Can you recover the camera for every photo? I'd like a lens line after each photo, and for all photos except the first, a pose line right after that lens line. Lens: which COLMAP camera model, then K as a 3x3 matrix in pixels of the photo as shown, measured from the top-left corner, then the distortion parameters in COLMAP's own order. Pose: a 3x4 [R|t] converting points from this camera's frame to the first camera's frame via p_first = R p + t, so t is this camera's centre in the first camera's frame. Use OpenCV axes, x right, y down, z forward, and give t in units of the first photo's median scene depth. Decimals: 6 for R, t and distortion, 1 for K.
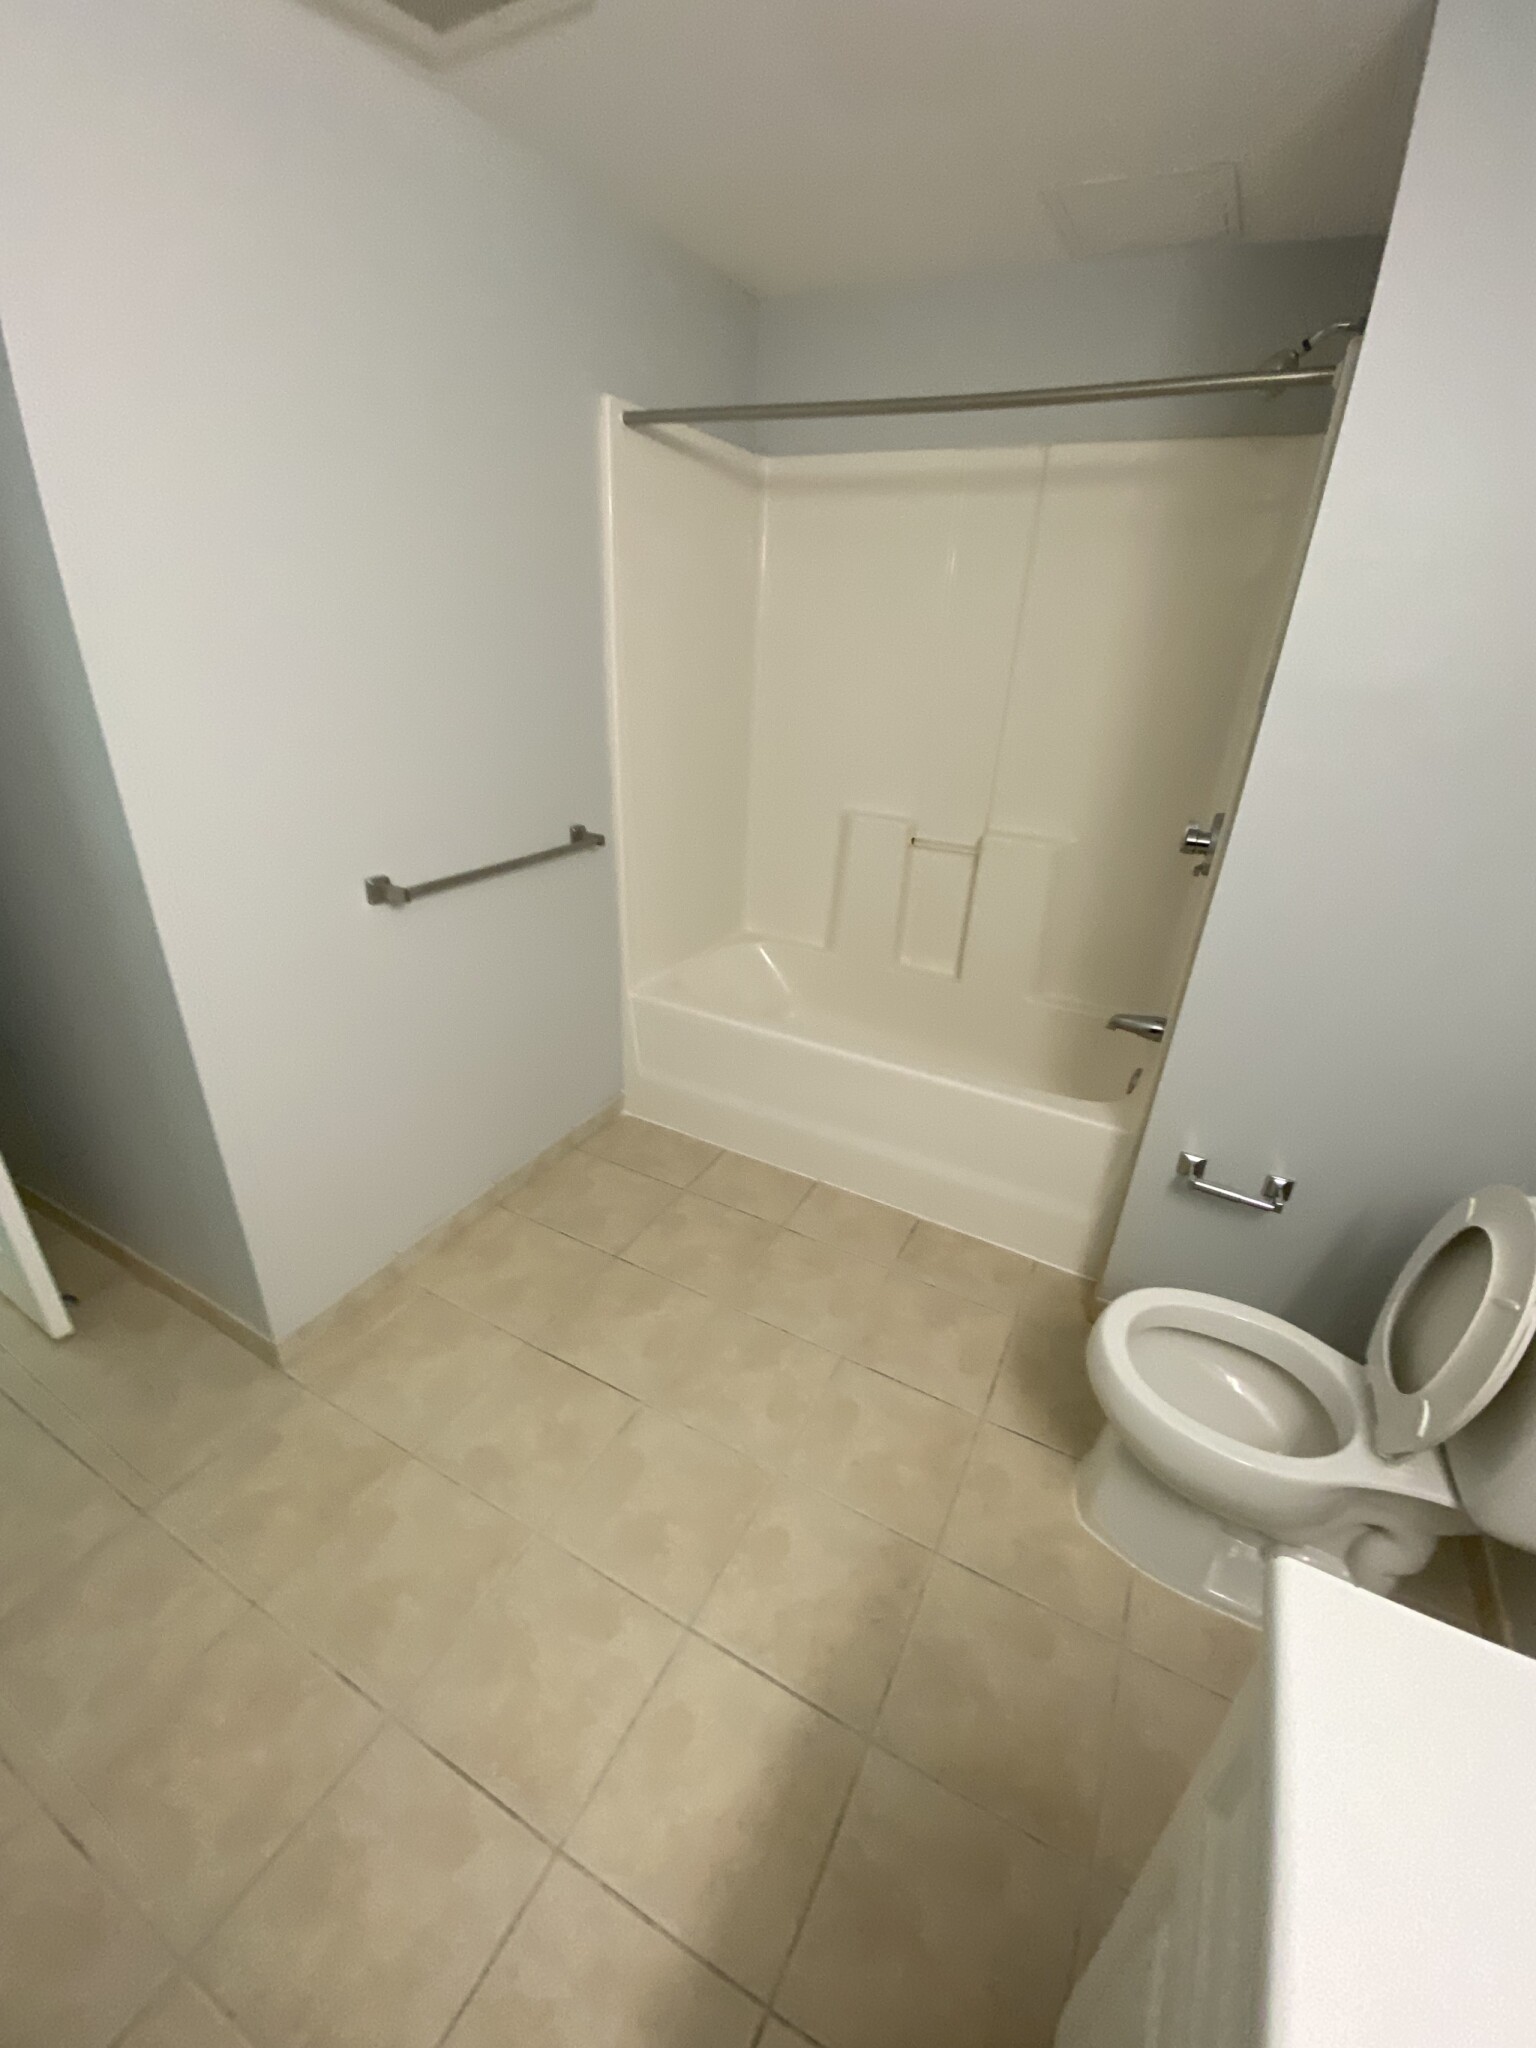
lens RADIAL K [[832.0, 0, 771.1], [0, 832.0, 1030.9], [0, 0, 1]] dist [0.007031, -0.013326]
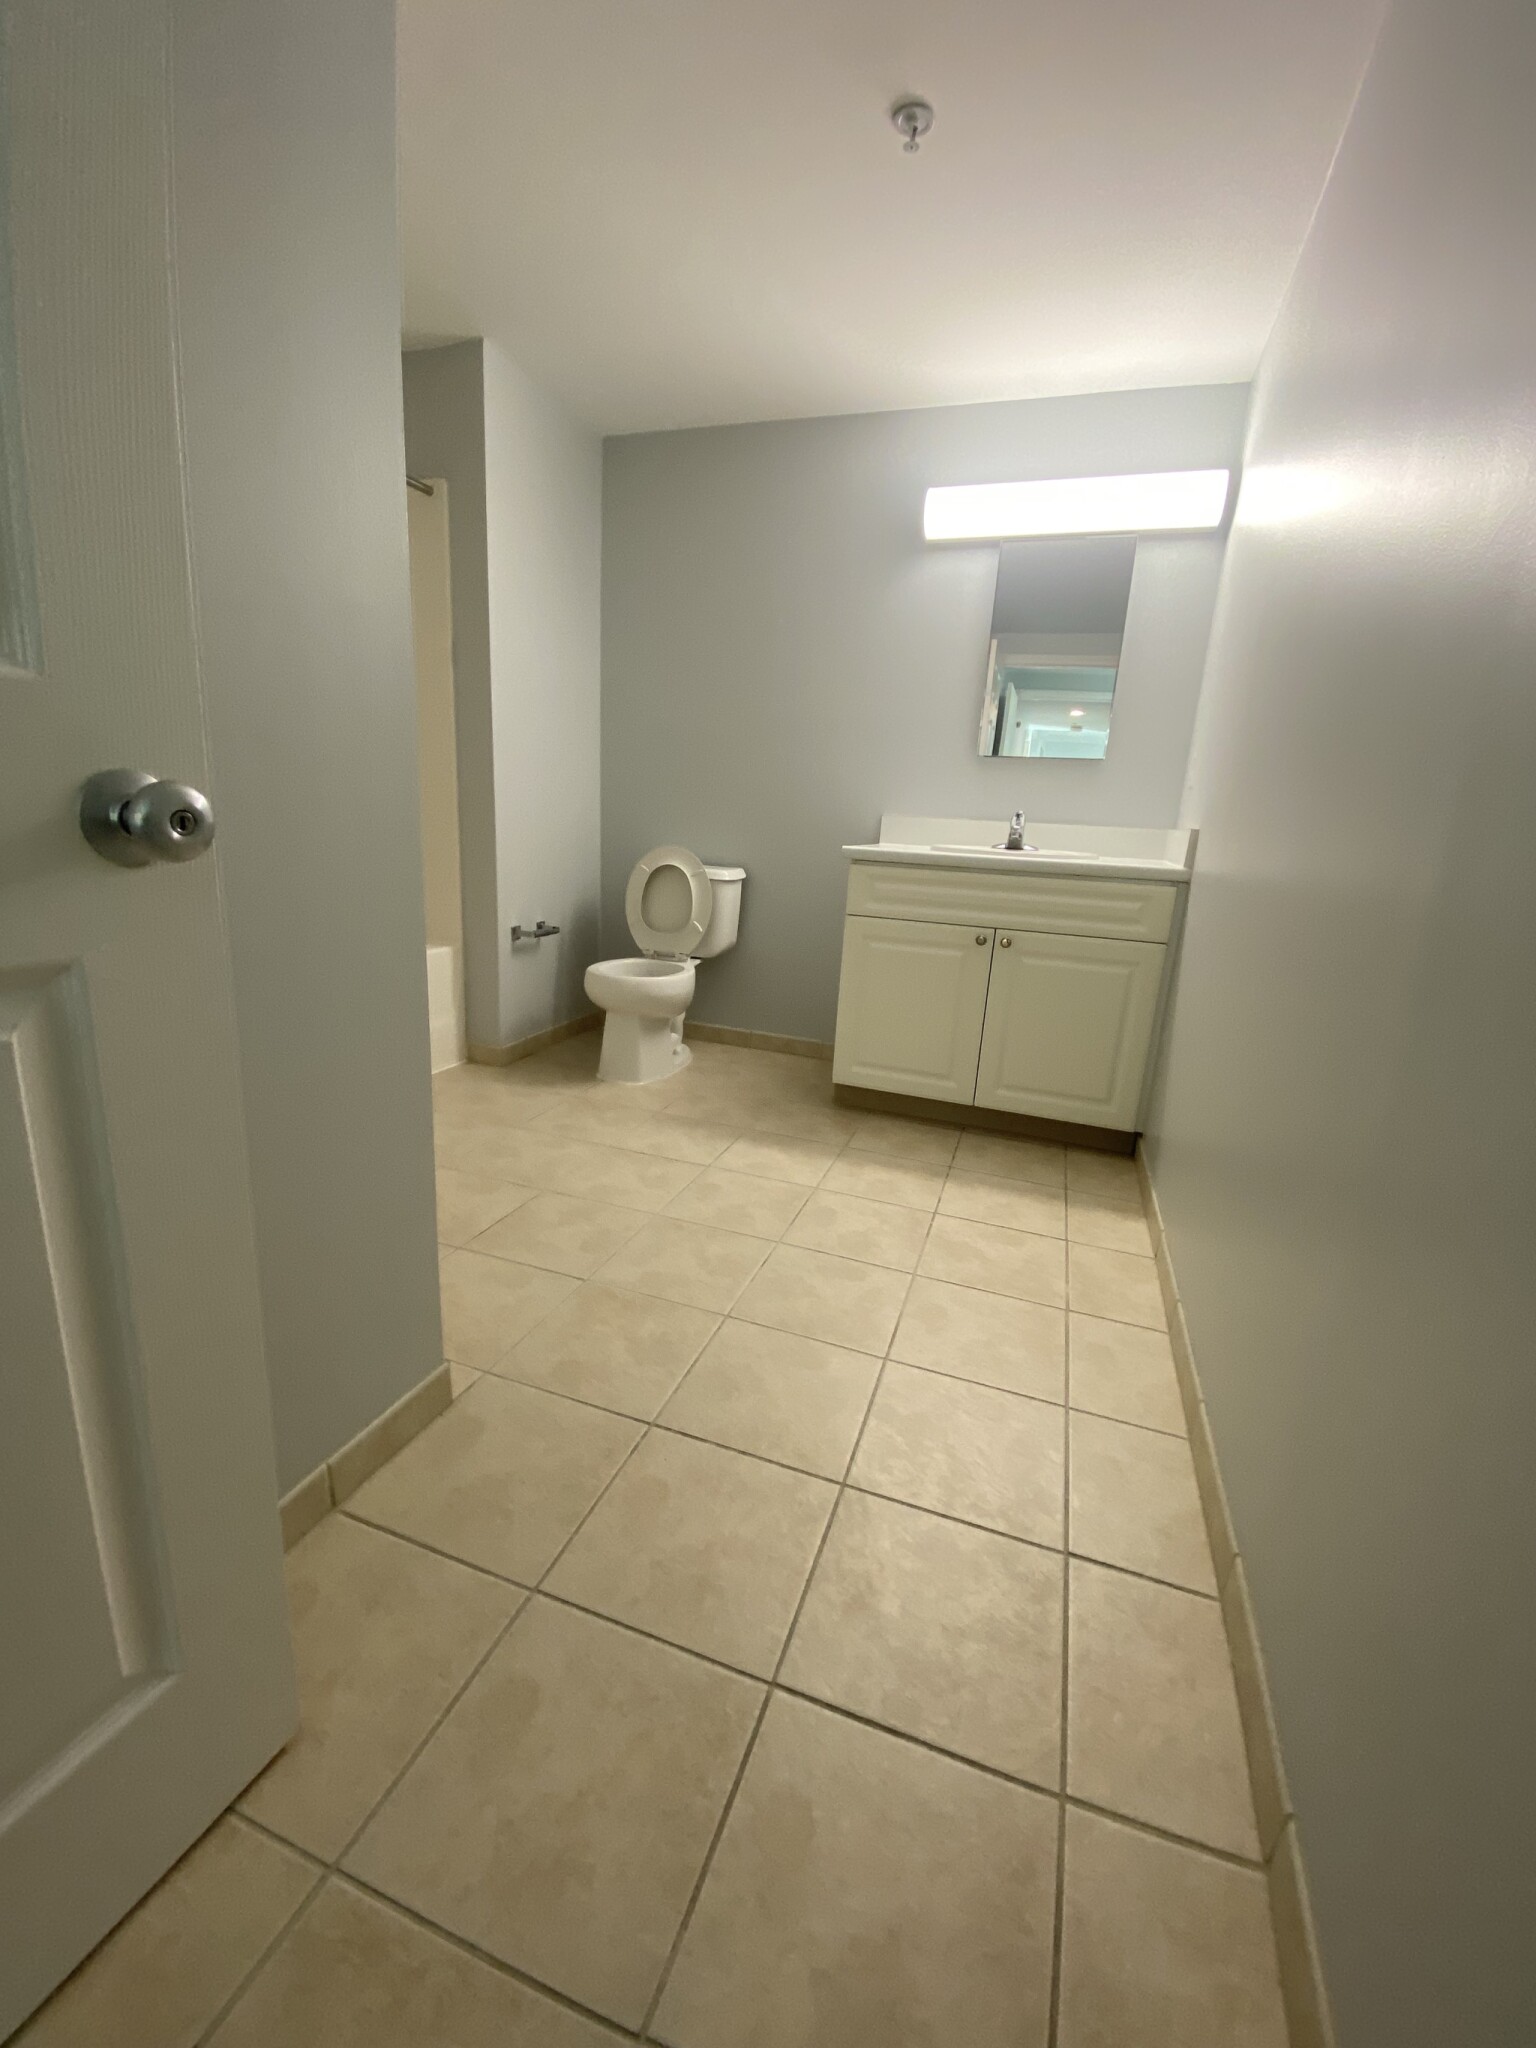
lens RADIAL K [[832.0, 0, 771.1], [0, 832.0, 1030.9], [0, 0, 1]] dist [0.007031, -0.013326]
pose [[-0.149867, -0.295528, 0.943506, -1.445807], [0.368705, 0.868741, 0.330675, -0.050142], [-0.917386, 0.397432, -0.021233, 0.689219]]
